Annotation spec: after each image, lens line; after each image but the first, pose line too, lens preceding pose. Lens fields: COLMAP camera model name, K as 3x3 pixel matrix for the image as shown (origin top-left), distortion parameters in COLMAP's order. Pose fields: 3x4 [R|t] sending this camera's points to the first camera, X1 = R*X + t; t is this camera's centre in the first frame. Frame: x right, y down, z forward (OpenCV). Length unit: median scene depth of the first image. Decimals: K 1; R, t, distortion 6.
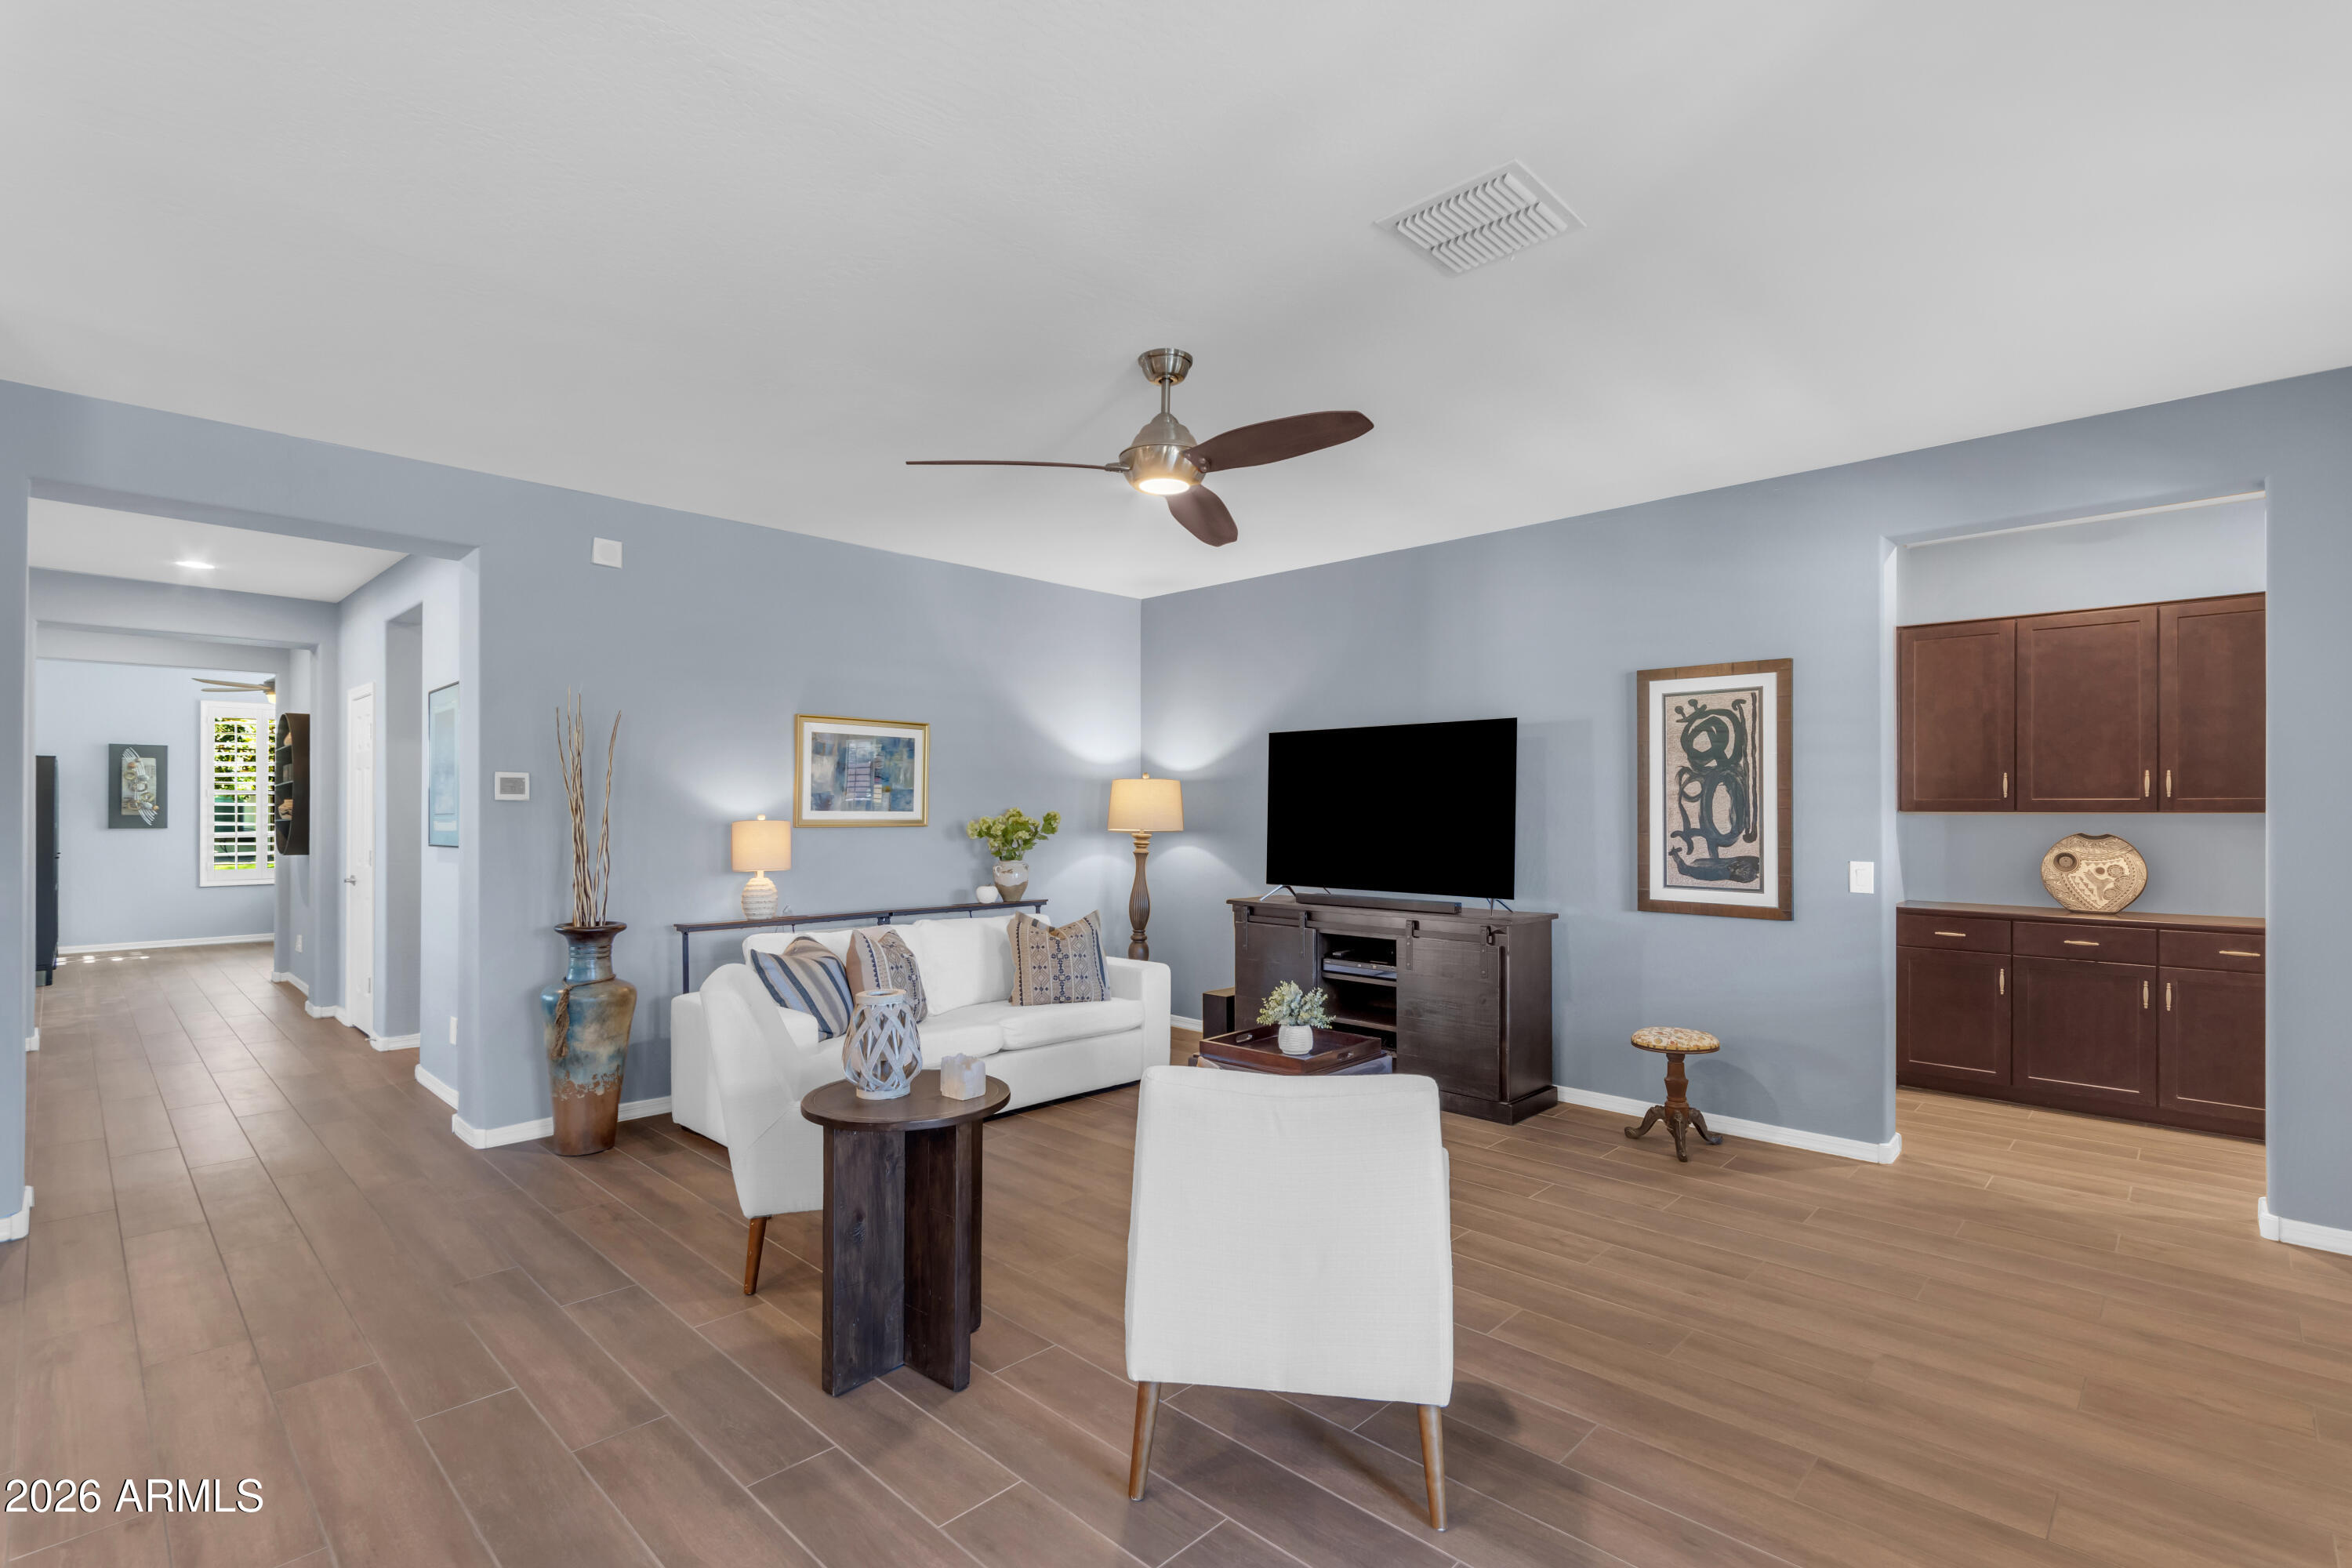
lens RADIAL K [[1078.7, 0, 1170.8], [0, 1078.7, 805.1], [0, 0, 1]] dist [0.001032, 0.000031]
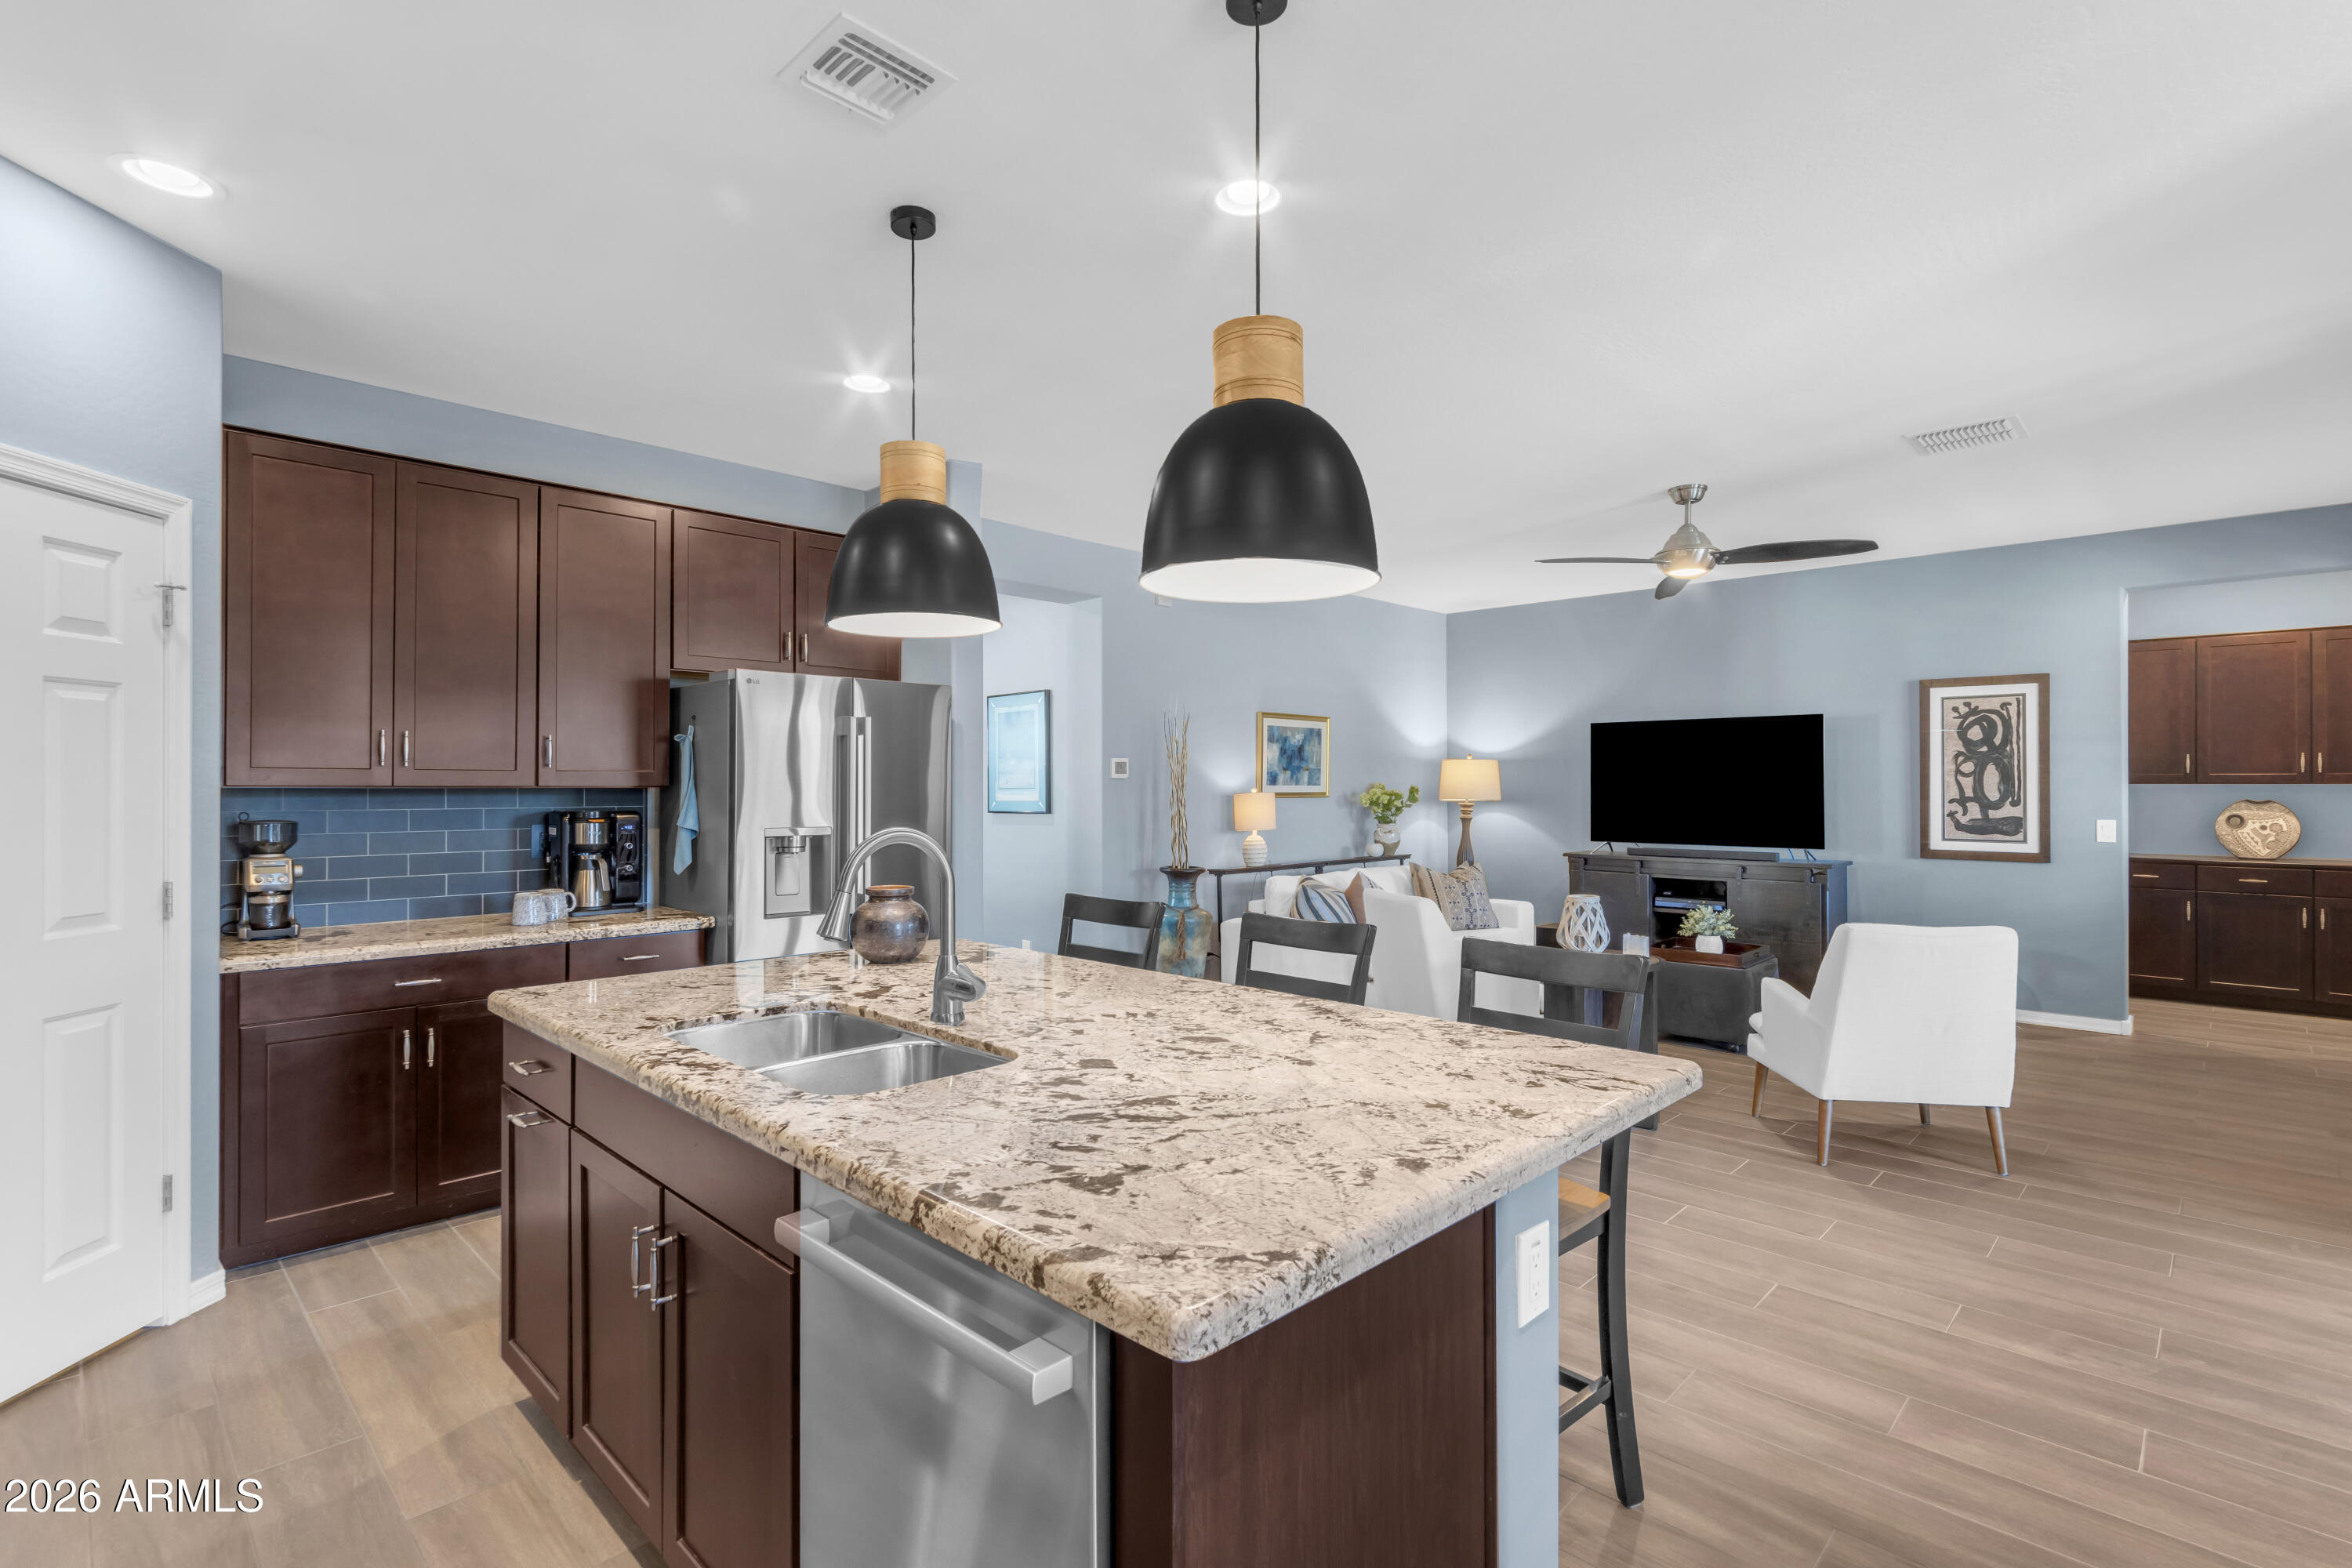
lens RADIAL K [[1095.8, 0, 1171.6], [0, 1095.8, 777.3], [0, 0, 1]] dist [0.002979, 0.000976]
pose [[0.999985, -0.002806, -0.004702, -0.510530], [0.002806, 0.999996, -0.000004, -0.005555], [0.004702, -0.000009, 0.999989, -0.388059]]
